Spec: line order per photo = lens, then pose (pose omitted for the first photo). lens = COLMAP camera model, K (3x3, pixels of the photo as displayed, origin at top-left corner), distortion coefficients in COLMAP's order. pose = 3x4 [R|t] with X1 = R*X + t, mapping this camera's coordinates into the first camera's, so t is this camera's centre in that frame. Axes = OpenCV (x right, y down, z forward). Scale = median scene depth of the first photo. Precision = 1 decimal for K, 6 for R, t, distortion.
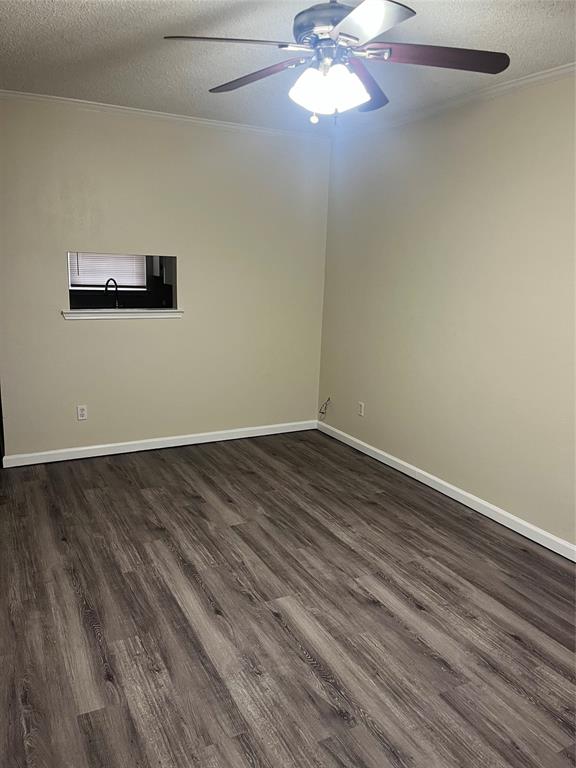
lens RADIAL K [[586.5, 0, 283.6], [0, 586.5, 384.4], [0, 0, 1]] dist [0.046948, -0.067822]
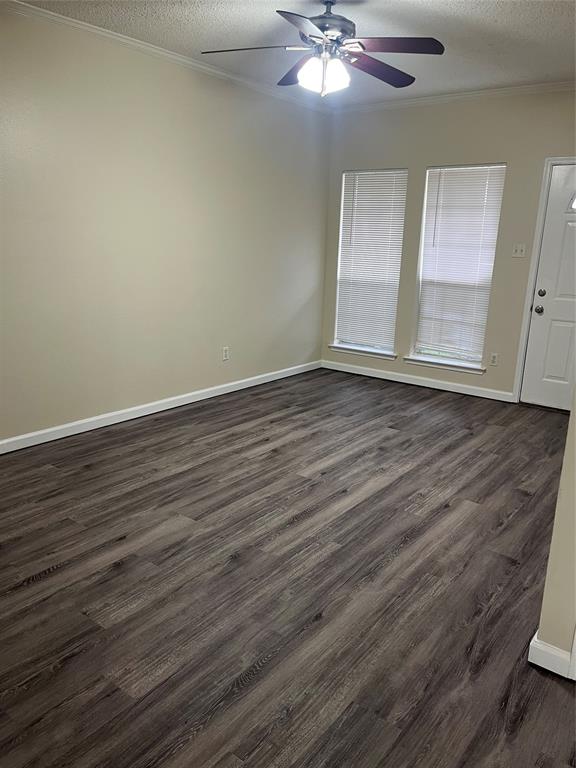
lens RADIAL K [[586.5, 0, 286.9], [0, 586.5, 383.8], [0, 0, 1]] dist [0.046948, -0.067822]
pose [[-0.422174, -0.268916, 0.865710, -0.952917], [0.143352, 0.923166, 0.356671, -0.257530], [-0.895109, 0.274678, -0.351187, 1.303799]]
